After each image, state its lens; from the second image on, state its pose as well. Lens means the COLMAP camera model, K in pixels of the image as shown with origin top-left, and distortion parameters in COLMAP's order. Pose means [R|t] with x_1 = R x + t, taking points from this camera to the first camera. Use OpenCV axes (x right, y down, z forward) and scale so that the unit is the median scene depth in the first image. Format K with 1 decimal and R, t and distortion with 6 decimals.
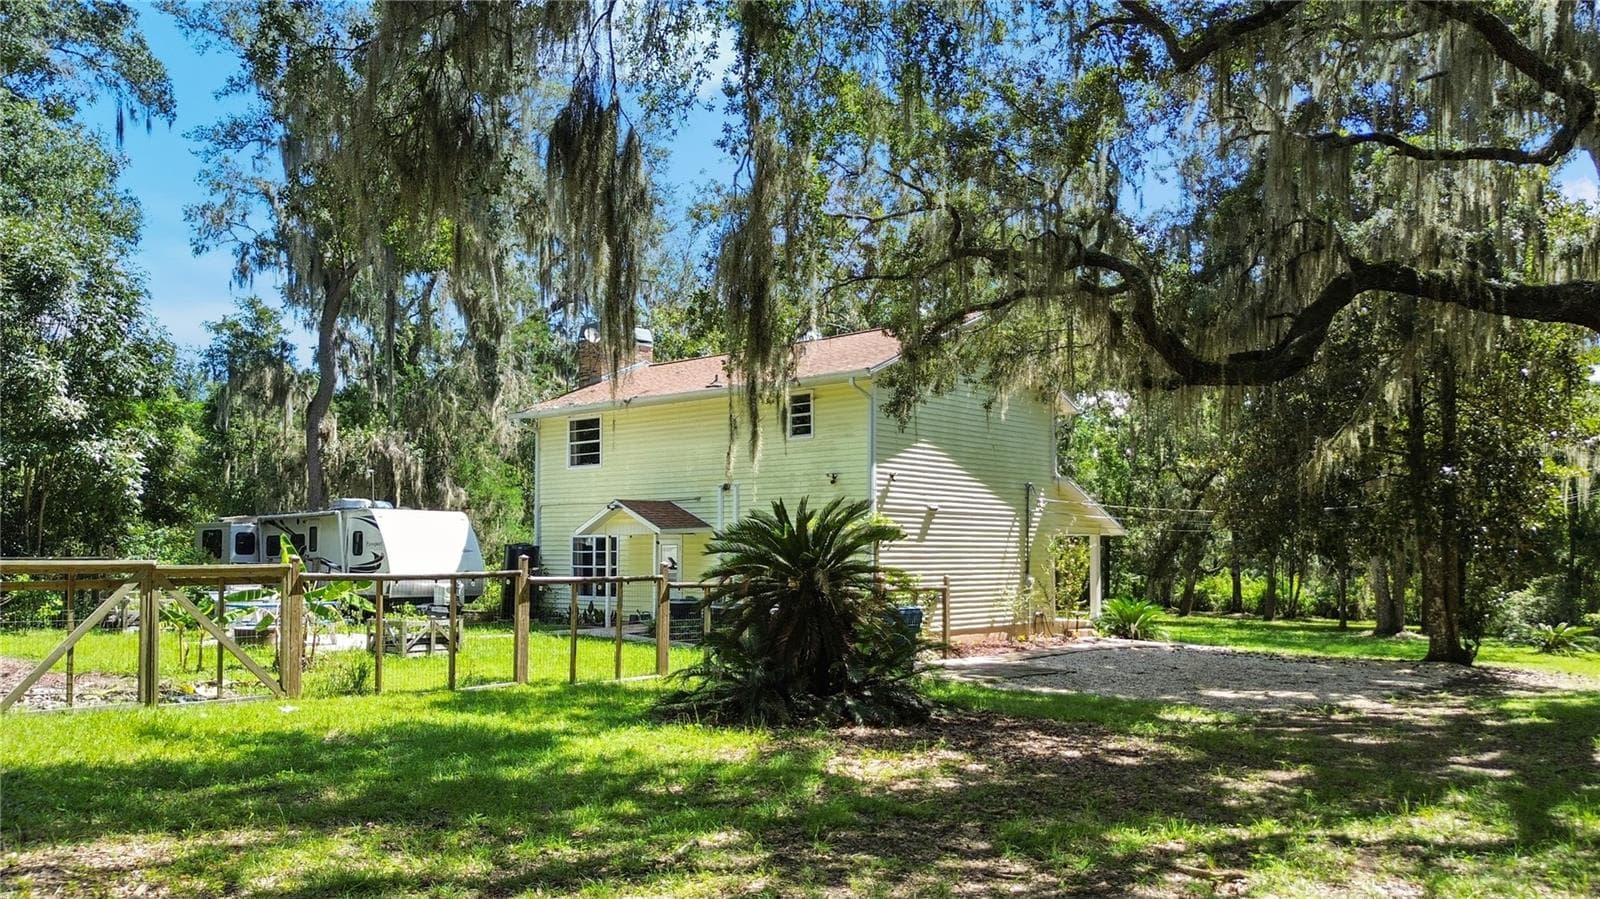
lens RADIAL K [[1239.5, 0, 777.4], [0, 1239.5, 450.7], [0, 0, 1]] dist [0.071544, -0.137379]
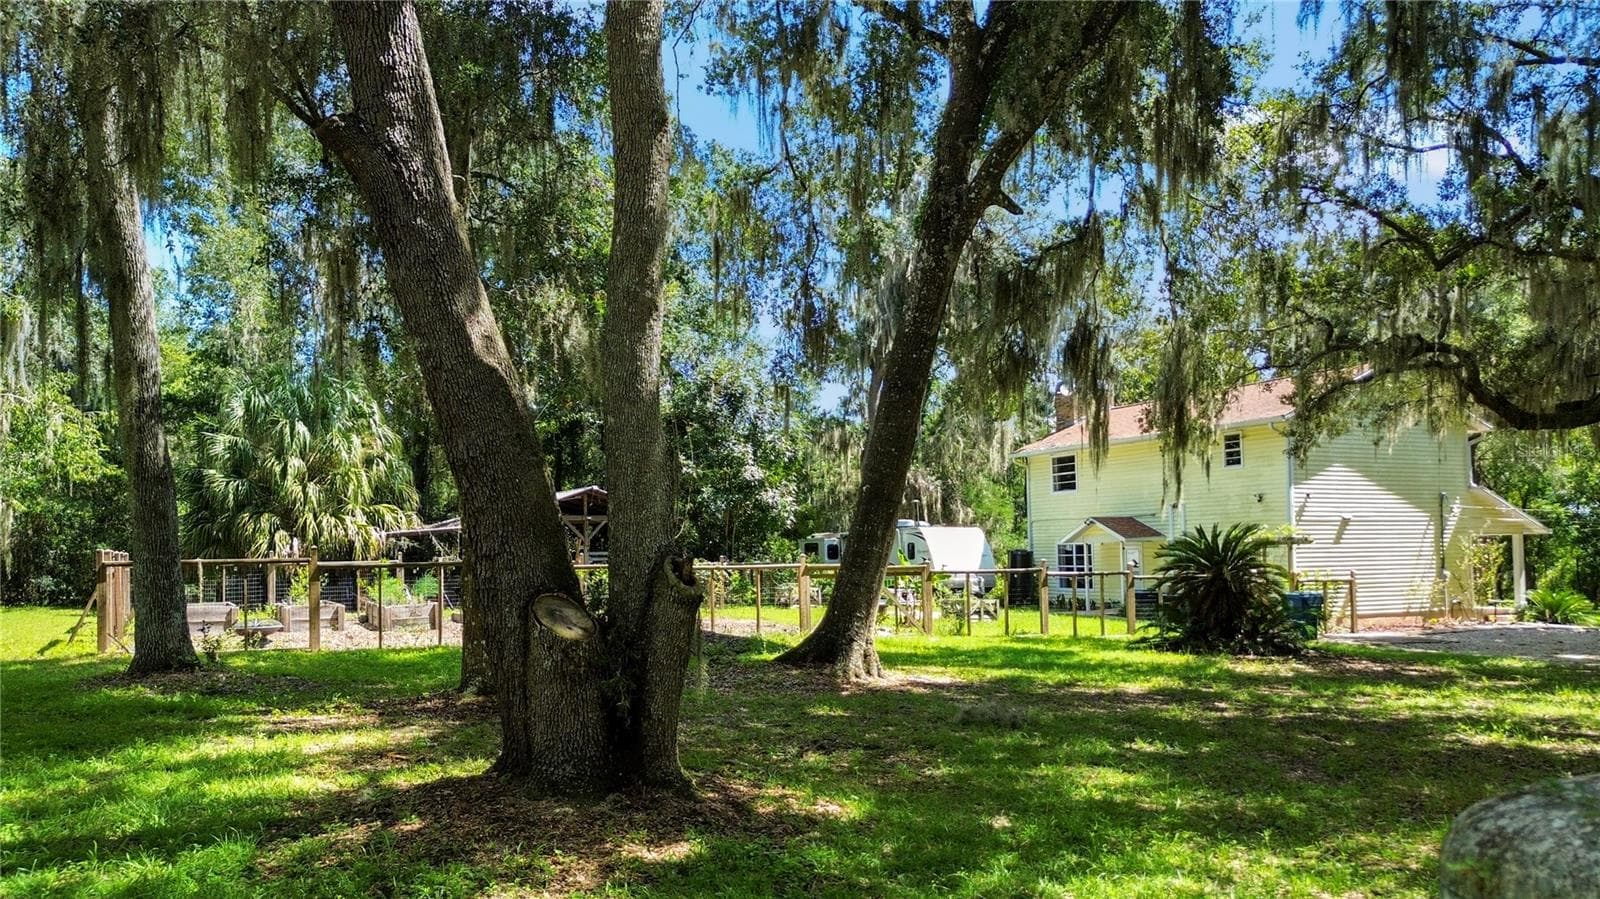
lens RADIAL K [[1147.7, 0, 821.1], [0, 1147.7, 491.9], [0, 0, 1]] dist [0.064441, -0.095991]
pose [[0.939489, -0.032487, -0.341036, 0.023301], [0.041979, 0.998908, 0.020488, -0.025508], [0.339998, -0.033565, 0.939827, -0.279154]]
